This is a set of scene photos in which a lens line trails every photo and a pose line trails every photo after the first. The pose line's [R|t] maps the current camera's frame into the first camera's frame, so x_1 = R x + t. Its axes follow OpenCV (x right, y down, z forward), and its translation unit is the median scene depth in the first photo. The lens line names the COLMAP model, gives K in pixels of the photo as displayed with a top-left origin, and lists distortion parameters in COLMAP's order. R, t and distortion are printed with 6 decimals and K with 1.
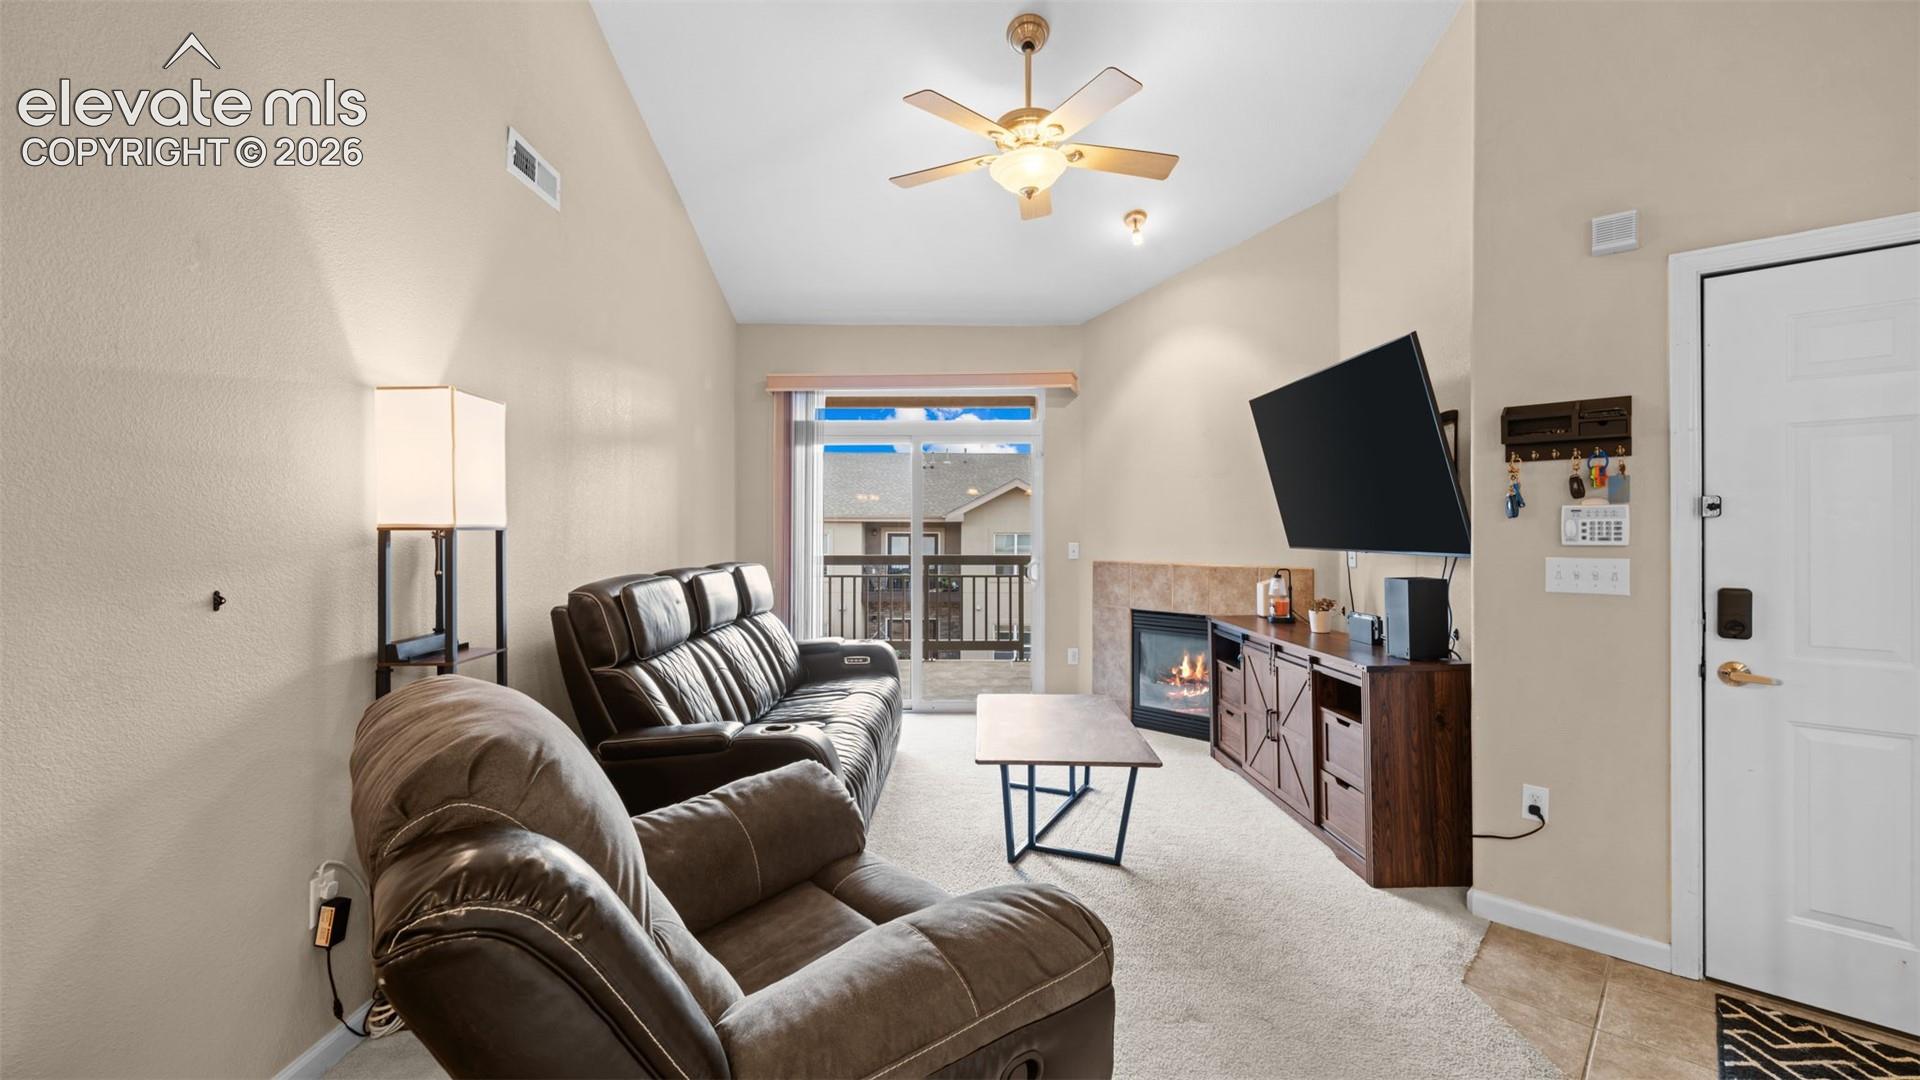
lens RADIAL K [[780.7, 0, 954.7], [0, 780.7, 531.4], [0, 0, 1]] dist [0.000588, -0.001068]
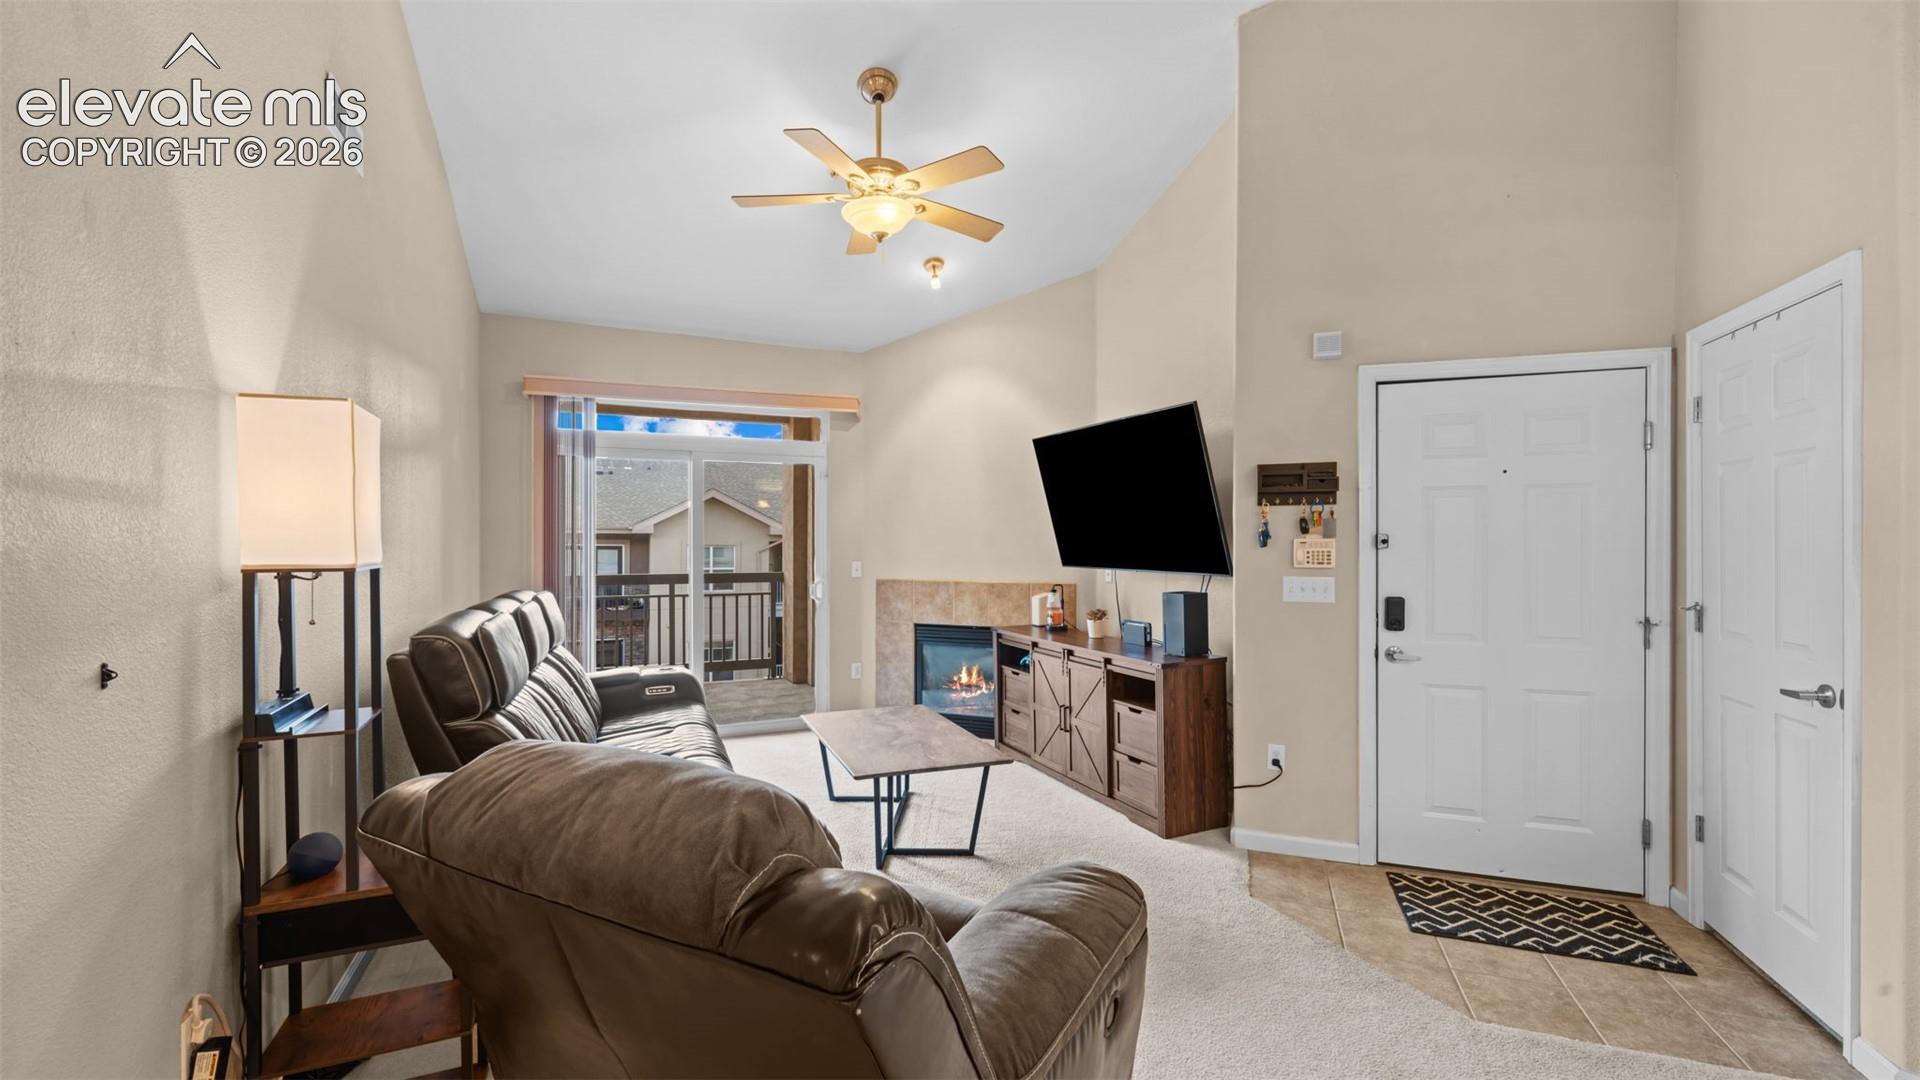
lens RADIAL K [[780.7, 0, 961.3], [0, 780.7, 546.6], [0, 0, 1]] dist [0.000588, -0.001068]
pose [[0.915476, -0.001796, 0.402369, -0.290155], [-0.000659, 0.999982, 0.005961, -0.025241], [-0.402372, -0.005723, 0.915458, -0.020170]]
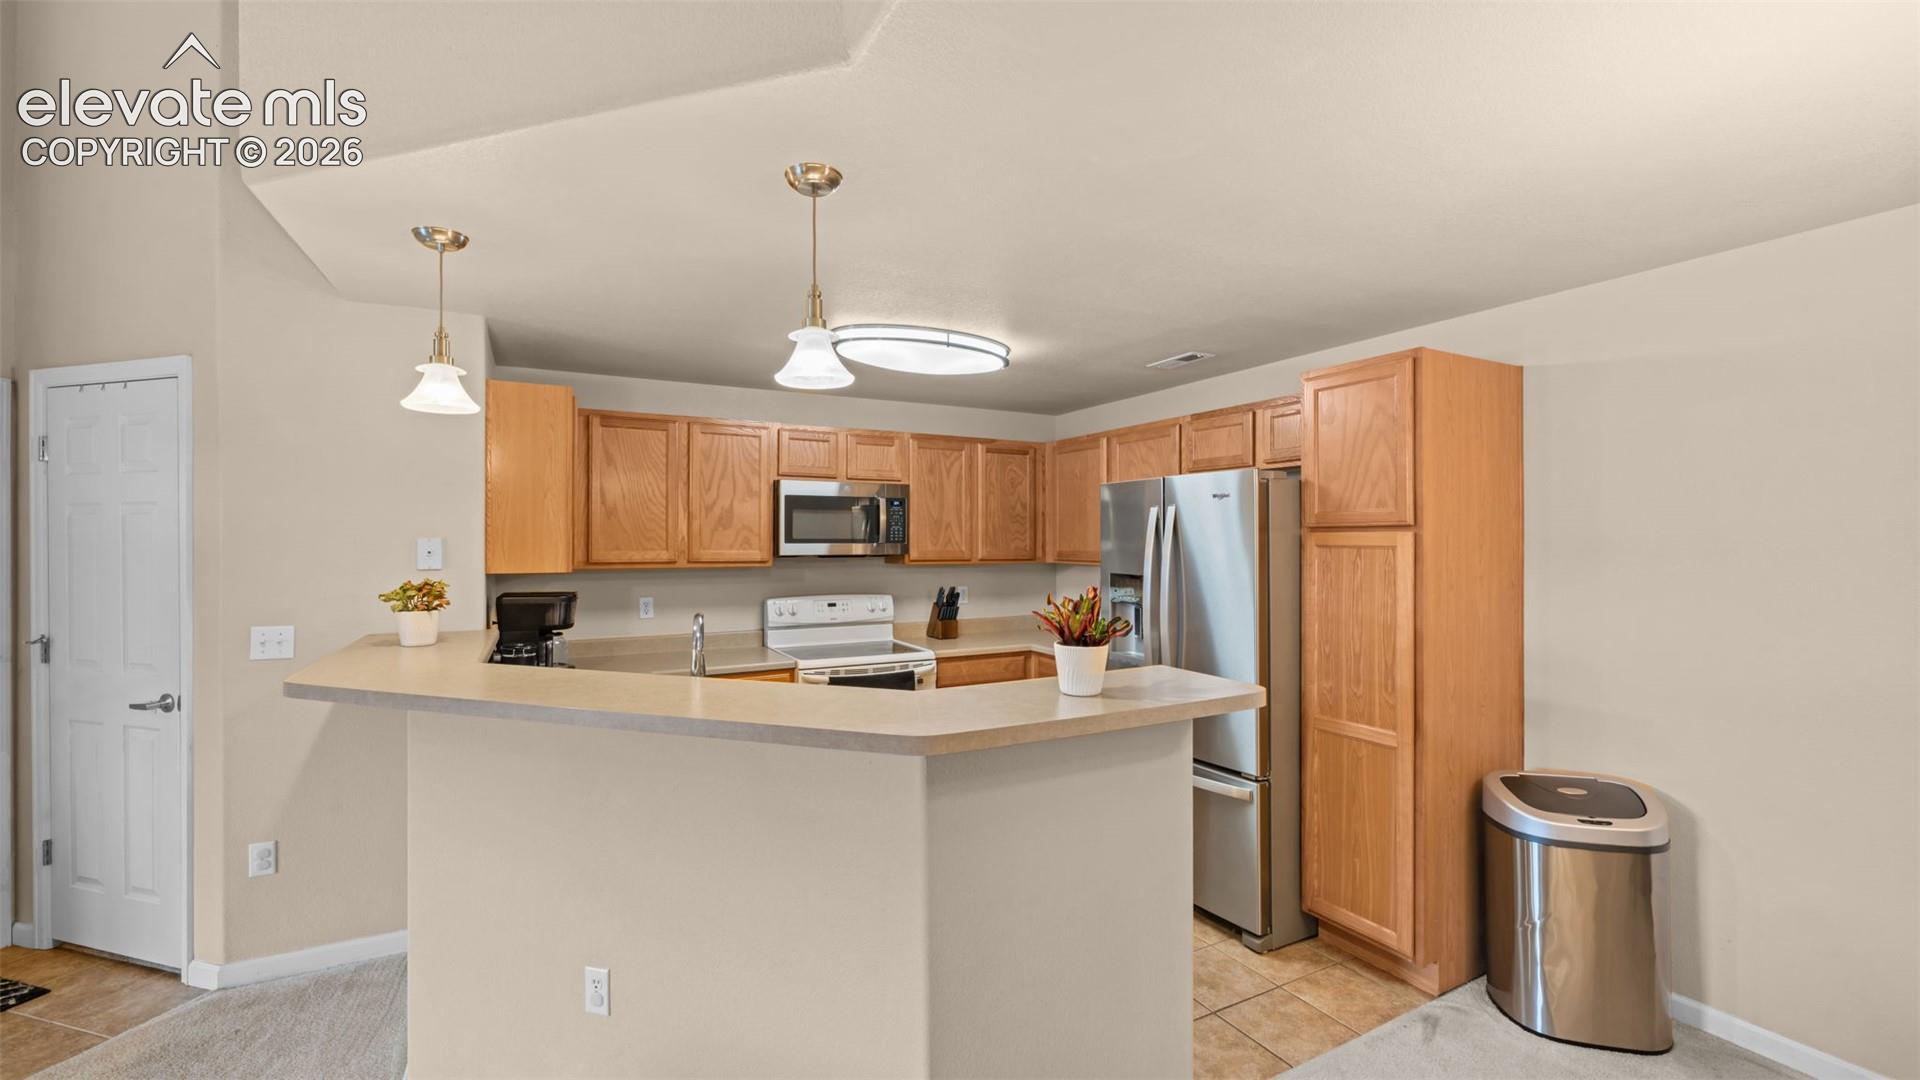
lens RADIAL K [[780.7, 0, 954.8], [0, 780.7, 541.5], [0, 0, 1]] dist [0.000588, -0.001068]
pose [[-0.470260, -0.001362, 0.882527, -0.513756], [-0.001971, 0.999998, 0.000493, -0.077174], [-0.882526, -0.001508, -0.470261, -0.066445]]
